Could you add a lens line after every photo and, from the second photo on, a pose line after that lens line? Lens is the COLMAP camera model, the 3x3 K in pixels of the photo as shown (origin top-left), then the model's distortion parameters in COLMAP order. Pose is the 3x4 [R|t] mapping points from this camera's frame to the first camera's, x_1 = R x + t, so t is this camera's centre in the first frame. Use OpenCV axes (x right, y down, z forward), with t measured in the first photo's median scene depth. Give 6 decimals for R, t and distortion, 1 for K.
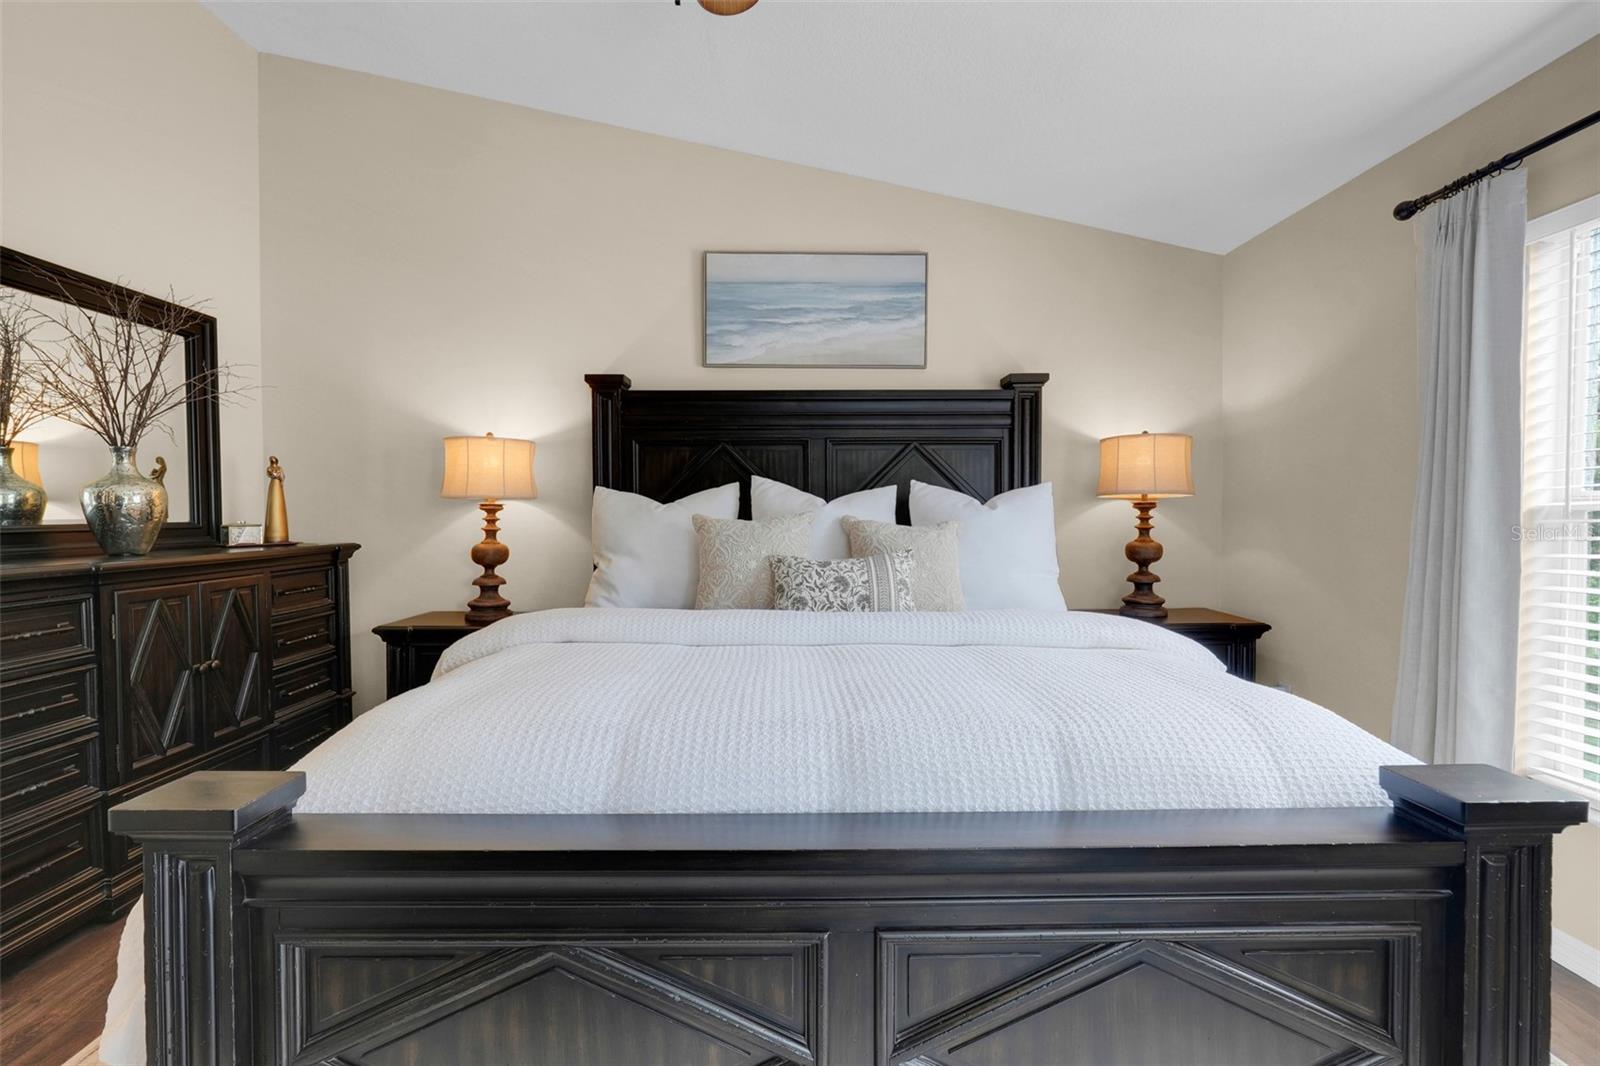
lens RADIAL K [[709.7, 0, 797.1], [0, 709.7, 531.5], [0, 0, 1]] dist [0.003497, 0.000497]
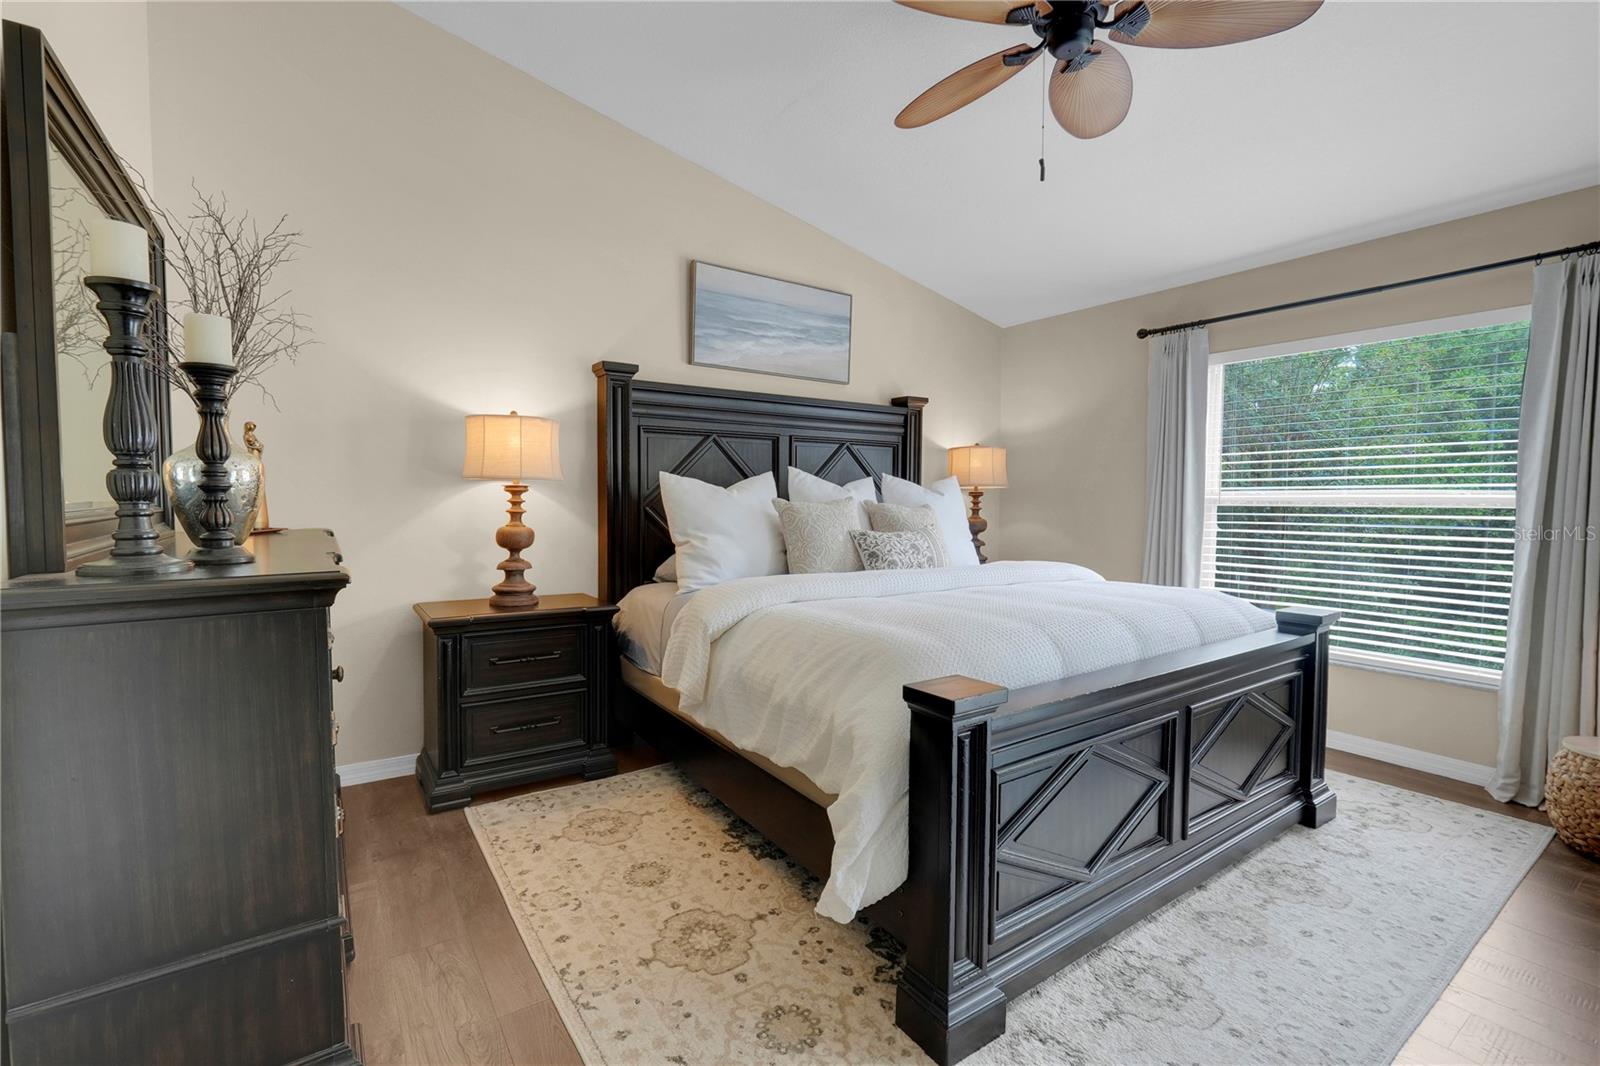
lens RADIAL K [[709.7, 0, 797.6], [0, 709.7, 532.4], [0, 0, 1]] dist [0.003497, 0.000497]
pose [[0.832048, -0.019956, 0.554345, -0.623215], [0.005581, 0.999603, 0.027609, 0.000571], [-0.554676, -0.019878, 0.831829, -0.020149]]
